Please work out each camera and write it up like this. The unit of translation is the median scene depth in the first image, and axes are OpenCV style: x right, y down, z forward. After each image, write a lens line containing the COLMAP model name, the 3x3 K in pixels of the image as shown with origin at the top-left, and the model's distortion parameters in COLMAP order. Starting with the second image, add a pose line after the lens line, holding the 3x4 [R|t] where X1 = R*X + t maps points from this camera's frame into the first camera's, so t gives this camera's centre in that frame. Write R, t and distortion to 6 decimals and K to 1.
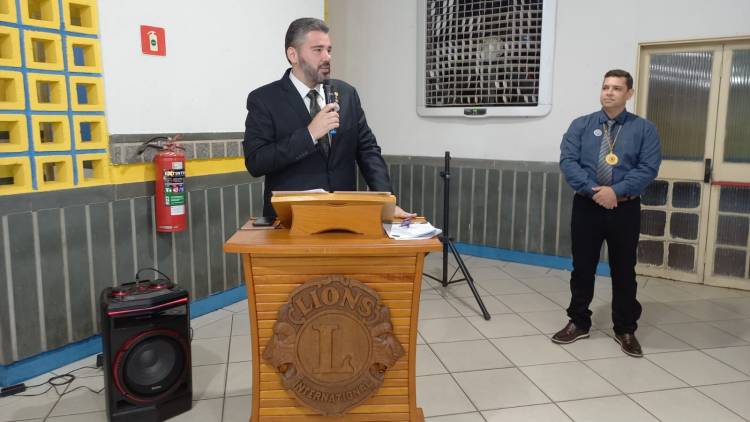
lens RADIAL K [[543.0, 0, 377.6], [0, 543.0, 193.5], [0, 0, 1]] dist [0.065187, -0.061210]
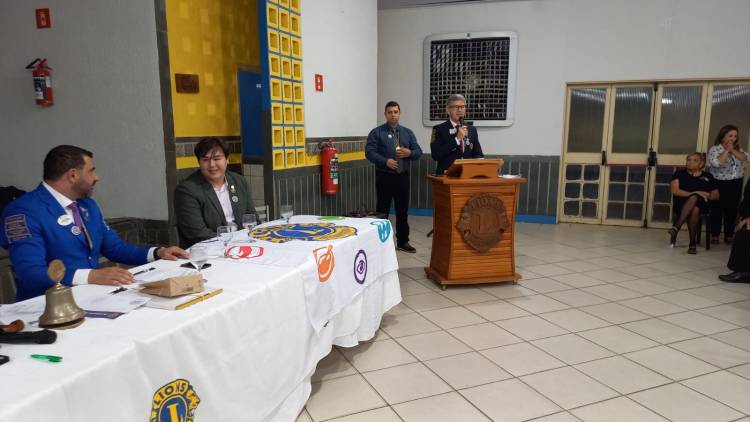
lens RADIAL K [[543.0, 0, 379.6], [0, 543.0, 222.8], [0, 0, 1]] dist [0.065187, -0.061210]
pose [[0.978937, -0.037113, 0.200761, -0.397568], [0.030181, 0.998841, 0.037485, 0.069361], [-0.201919, -0.030637, 0.978923, -0.493226]]
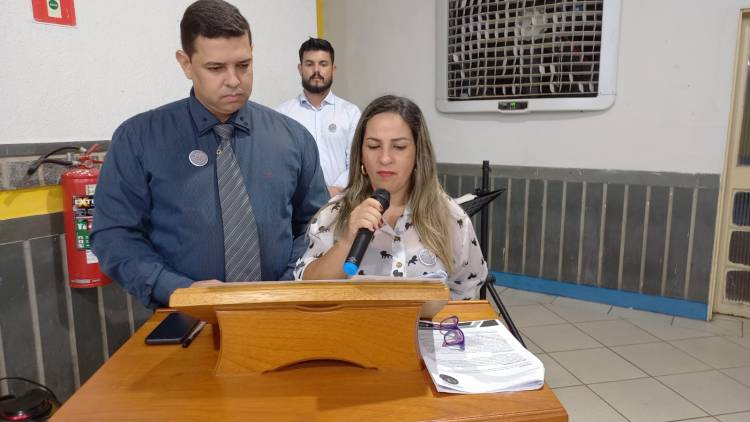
lens RADIAL K [[543.0, 0, 380.1], [0, 543.0, 214.3], [0, 0, 1]] dist [0.065187, -0.061210]
pose [[0.999918, -0.011385, -0.005894, -0.008250], [0.011618, 0.999091, 0.041019, -0.030248], [0.005422, -0.041084, 0.999141, 0.222421]]
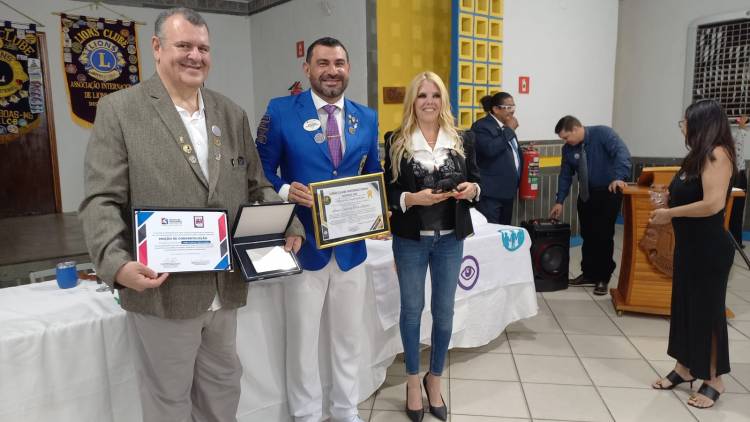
lens RADIAL K [[543.0, 0, 375.1], [0, 543.0, 213.5], [0, 0, 1]] dist [0.065187, -0.061210]
pose [[0.938677, 0.034103, -0.343108, -0.169882], [-0.030197, 0.999404, 0.016721, 0.068000], [0.343473, -0.005335, 0.939147, -0.496553]]
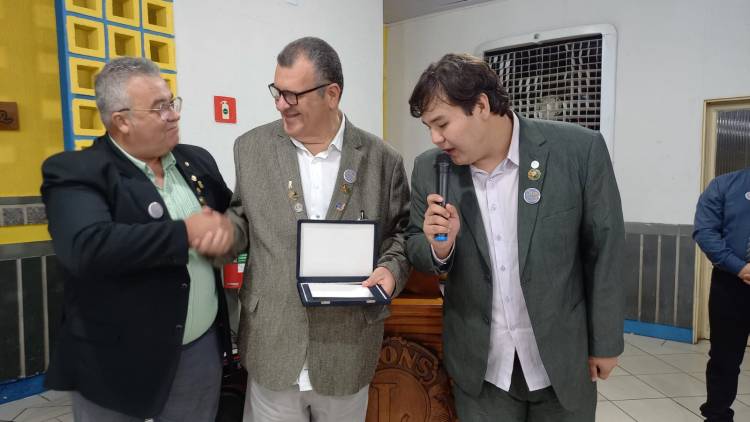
lens RADIAL K [[543.0, 0, 381.0], [0, 543.0, 219.6], [0, 0, 1]] dist [0.065187, -0.061210]
pose [[0.995156, -0.000613, -0.098309, 0.000024], [-0.004934, 0.998409, -0.056173, -0.003230], [0.098187, 0.056386, 0.993569, -0.014029]]
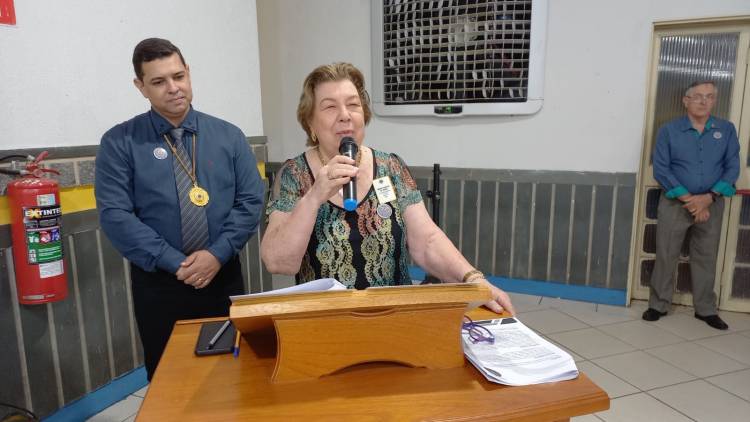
lens RADIAL K [[543.0, 0, 367.4], [0, 543.0, 221.1], [0, 0, 1]] dist [0.065187, -0.061210]
pose [[0.990522, -0.037312, 0.132186, -0.055818], [0.030101, 0.997969, 0.056137, -0.034983], [-0.134013, -0.051626, 0.989634, 0.214817]]
